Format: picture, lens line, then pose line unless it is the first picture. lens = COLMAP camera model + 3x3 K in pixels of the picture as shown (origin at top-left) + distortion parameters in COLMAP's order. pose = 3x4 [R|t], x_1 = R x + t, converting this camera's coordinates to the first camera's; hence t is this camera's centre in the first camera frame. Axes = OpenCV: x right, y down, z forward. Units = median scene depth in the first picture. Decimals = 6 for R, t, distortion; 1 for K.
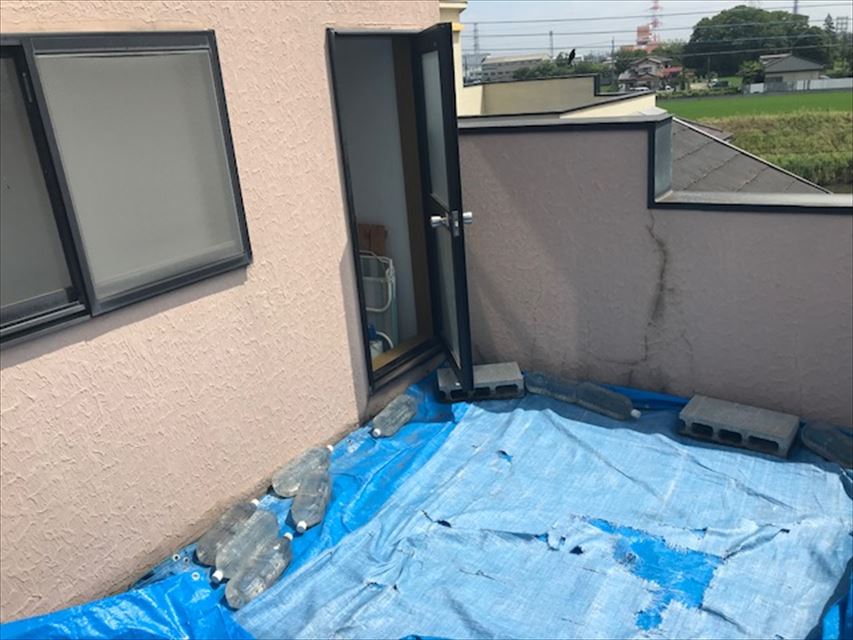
lens RADIAL K [[697.4, 0, 424.7], [0, 697.4, 316.7], [0, 0, 1]] dist [0.016570, -0.037961]
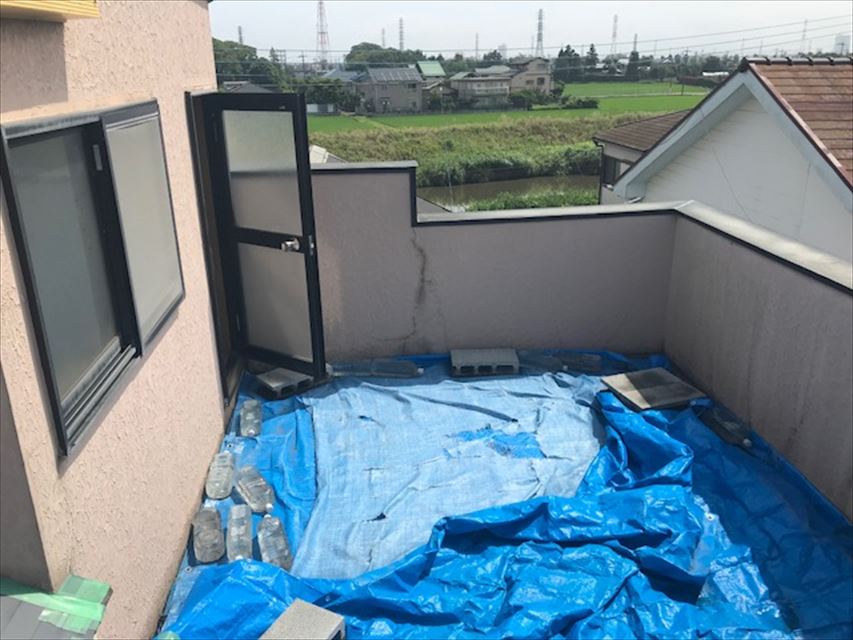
lens RADIAL K [[697.4, 0, 404.7], [0, 697.4, 329.6], [0, 0, 1]] dist [0.016570, -0.037961]
pose [[0.759376, -0.166460, 0.628998, -0.613052], [0.168504, 0.984052, 0.056991, -0.031012], [-0.628454, 0.062711, 0.775315, -0.084239]]
